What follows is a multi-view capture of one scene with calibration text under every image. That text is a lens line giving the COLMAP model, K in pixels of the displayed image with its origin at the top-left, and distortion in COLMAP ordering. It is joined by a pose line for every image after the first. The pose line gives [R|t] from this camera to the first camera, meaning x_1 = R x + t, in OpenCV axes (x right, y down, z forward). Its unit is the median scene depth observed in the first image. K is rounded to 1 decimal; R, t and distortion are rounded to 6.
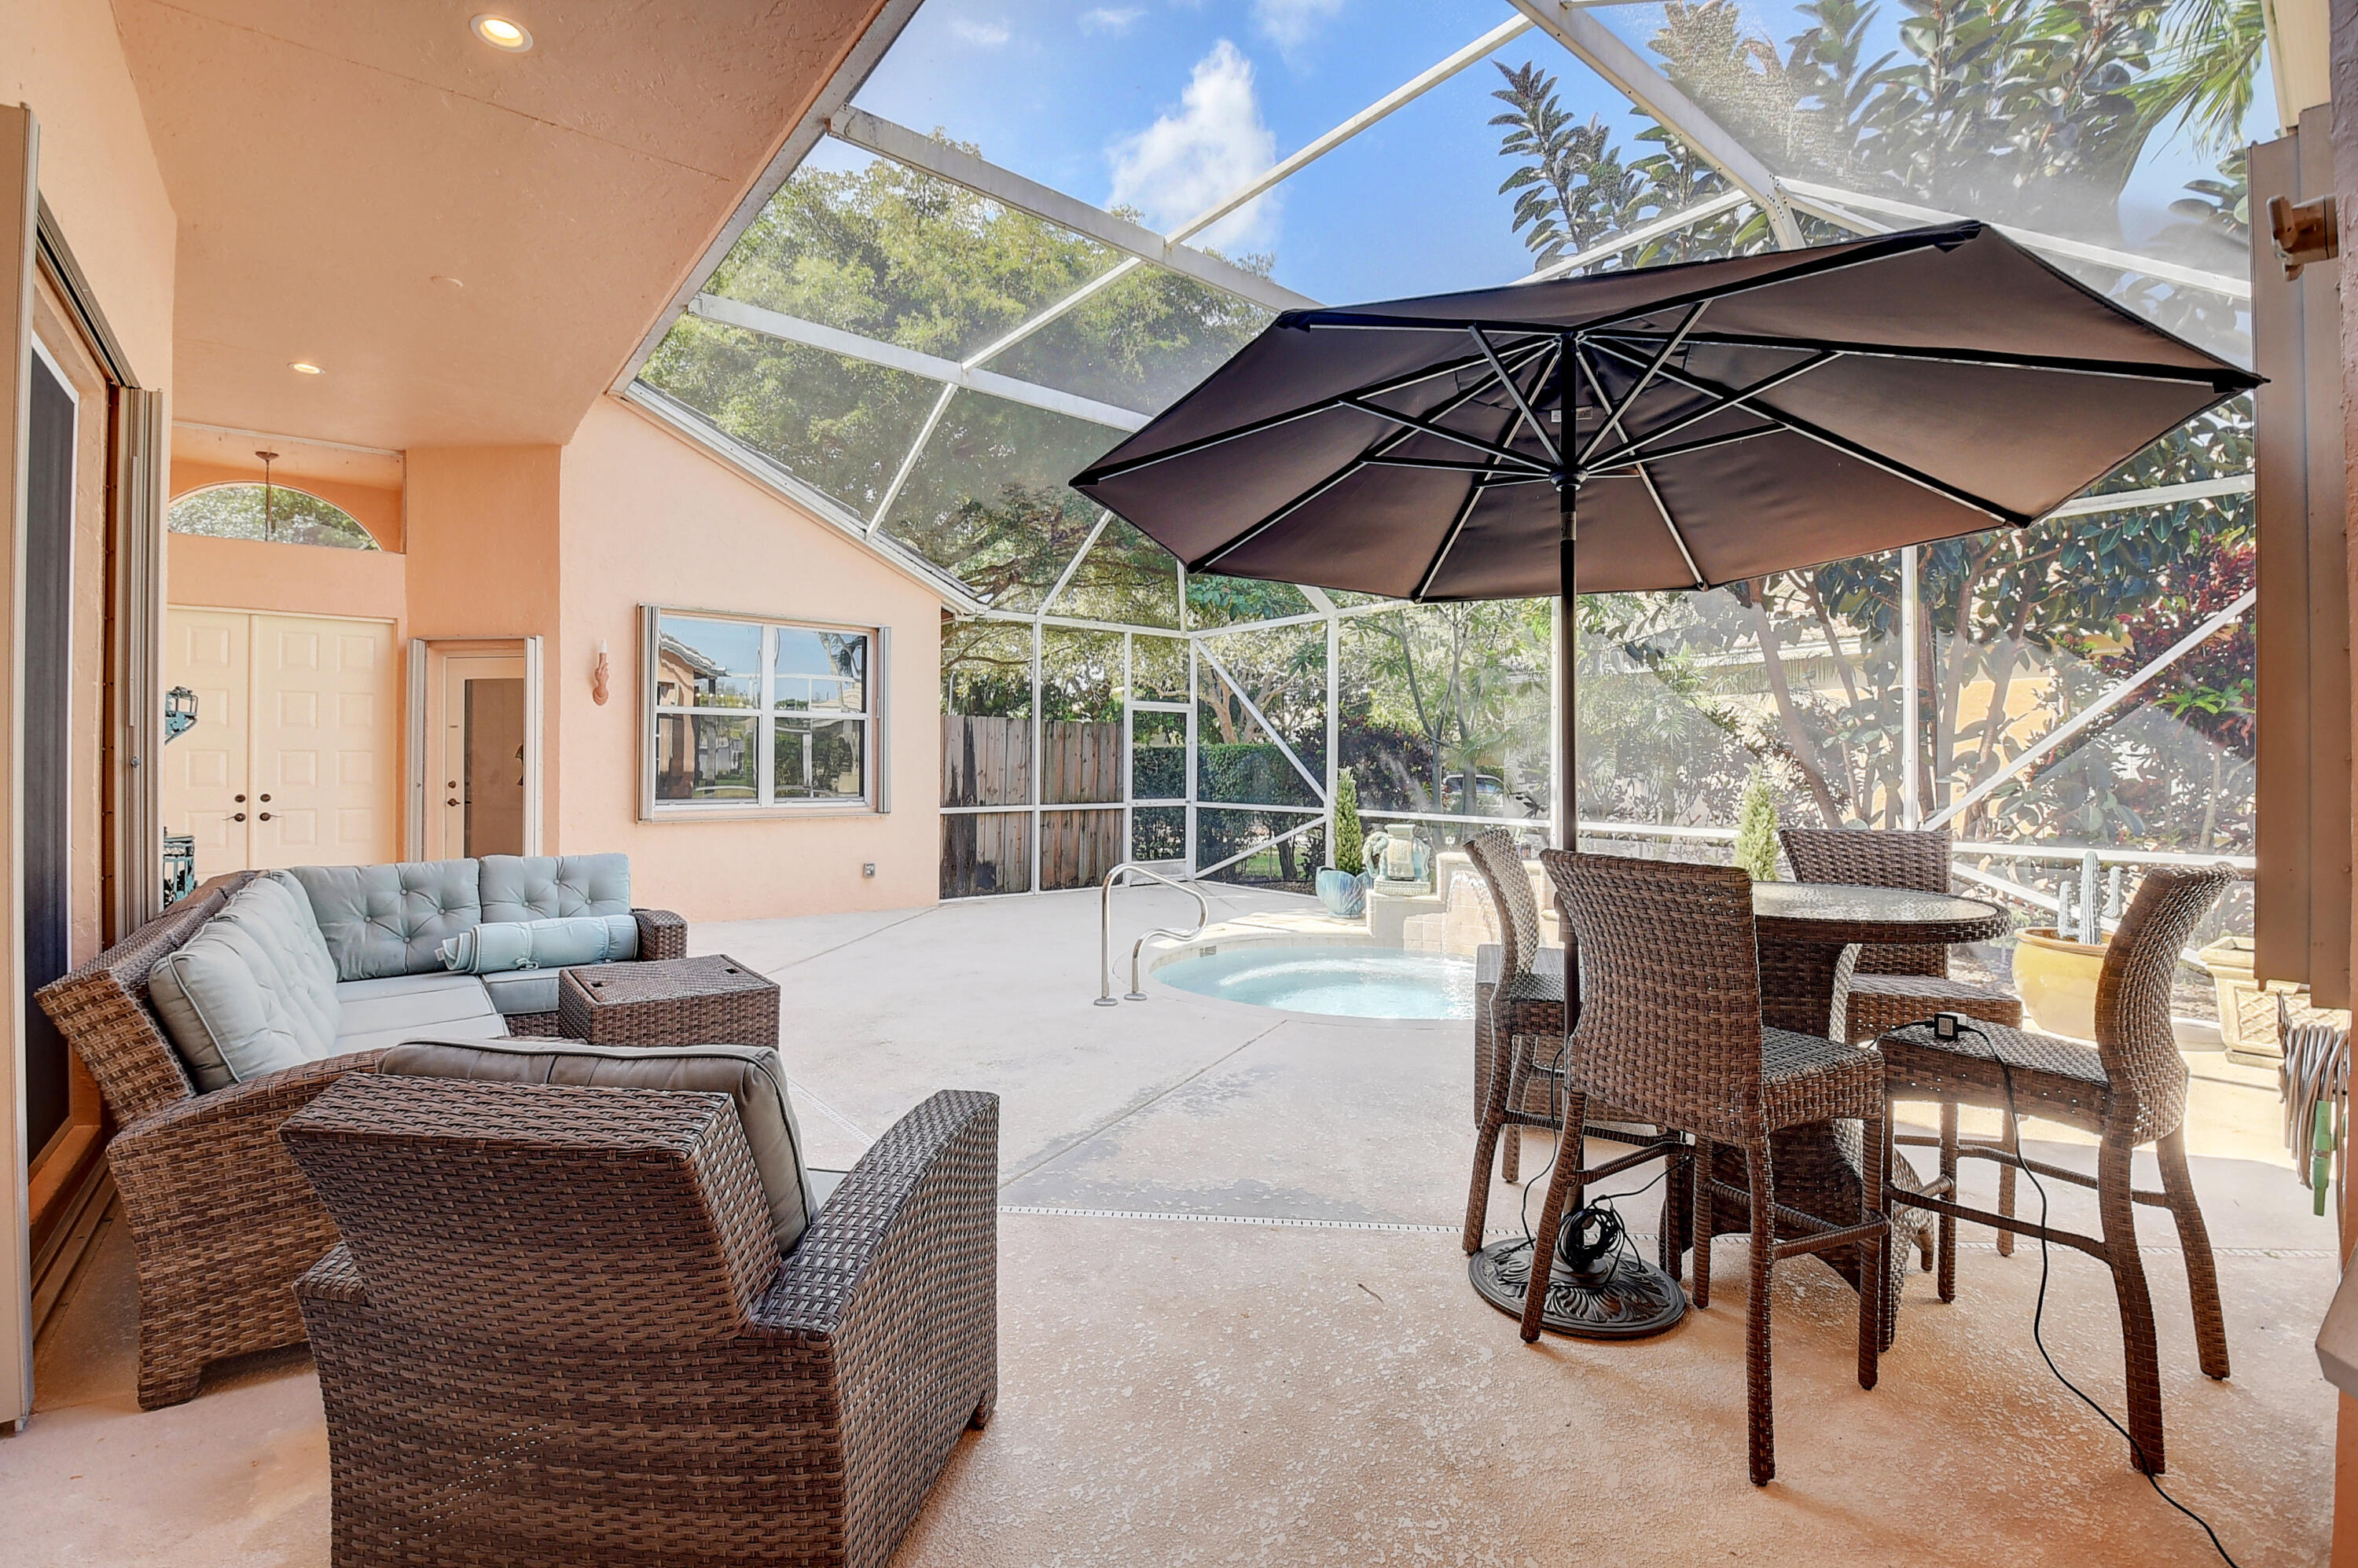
lens RADIAL K [[1032.3, 0, 1189.3], [0, 1032.3, 778.5], [0, 0, 1]] dist [-0.008868, -0.011677]
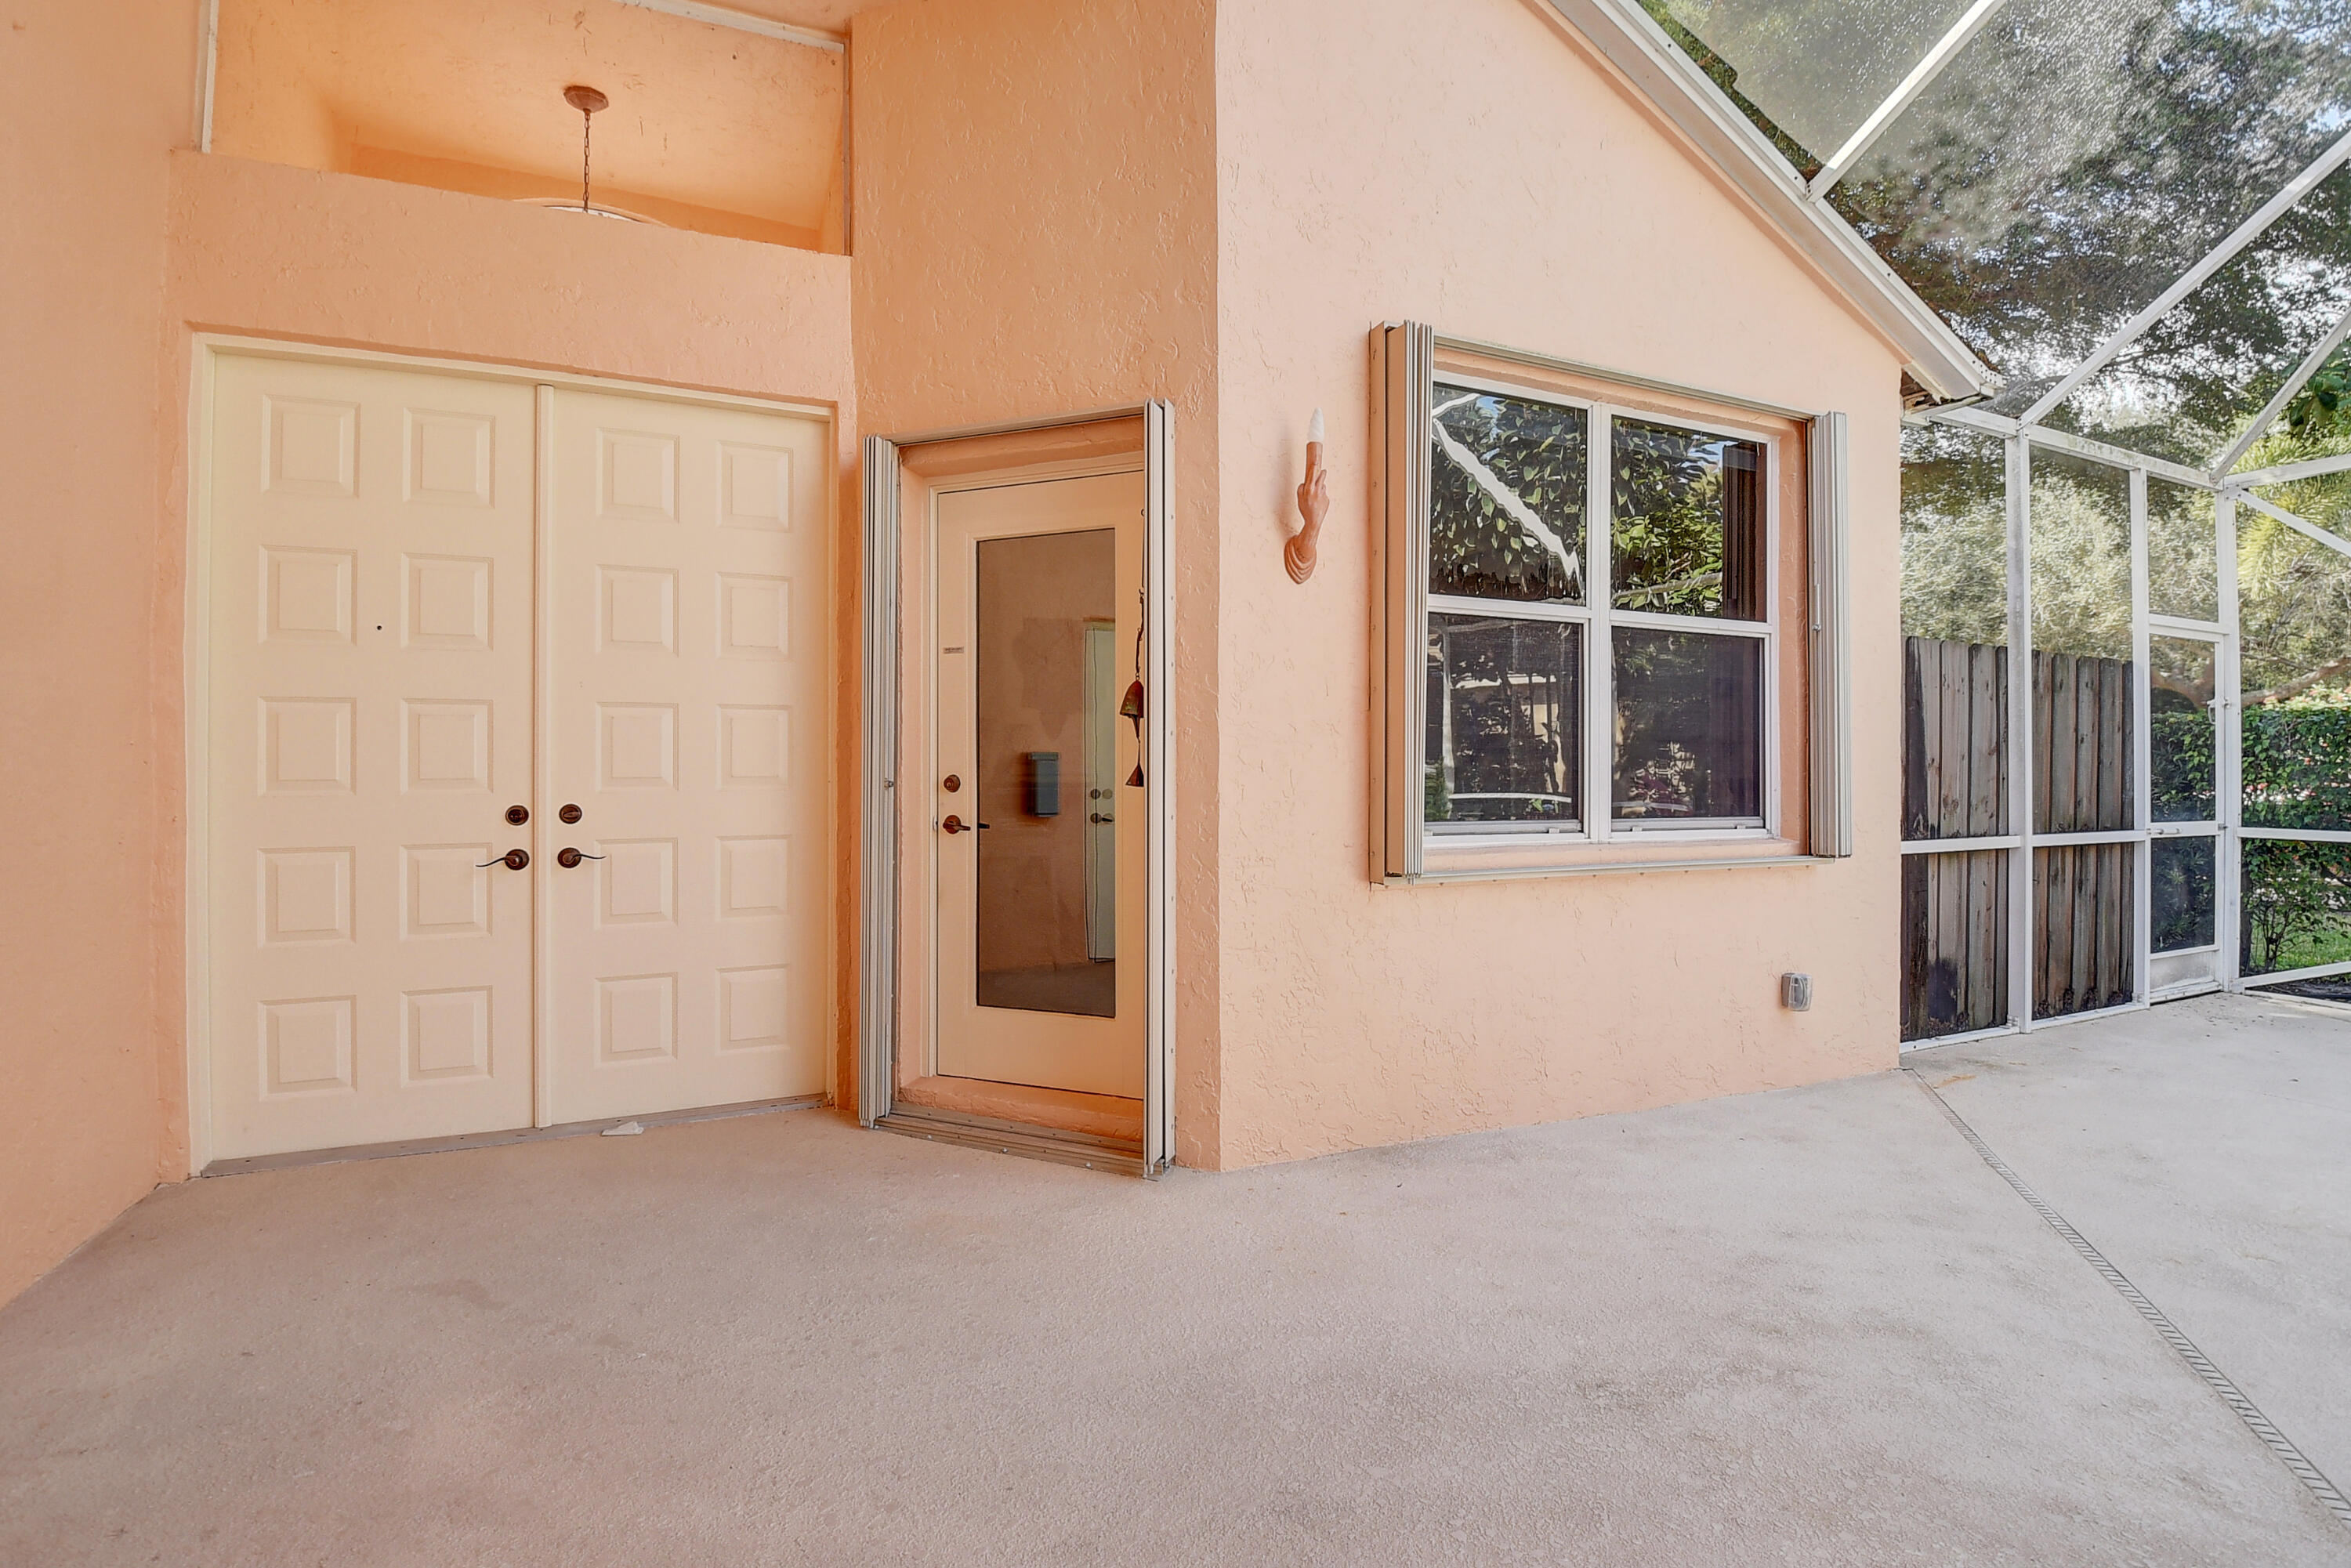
lens RADIAL K [[1029.2, 0, 1172.7], [0, 1029.2, 778.2], [0, 0, 1]] dist [-0.008868, -0.011677]
pose [[0.967318, -0.004148, -0.253534, -0.497453], [-0.000035, 0.999864, -0.016491, 0.009886], [0.253568, 0.015961, 0.967186, 0.581848]]
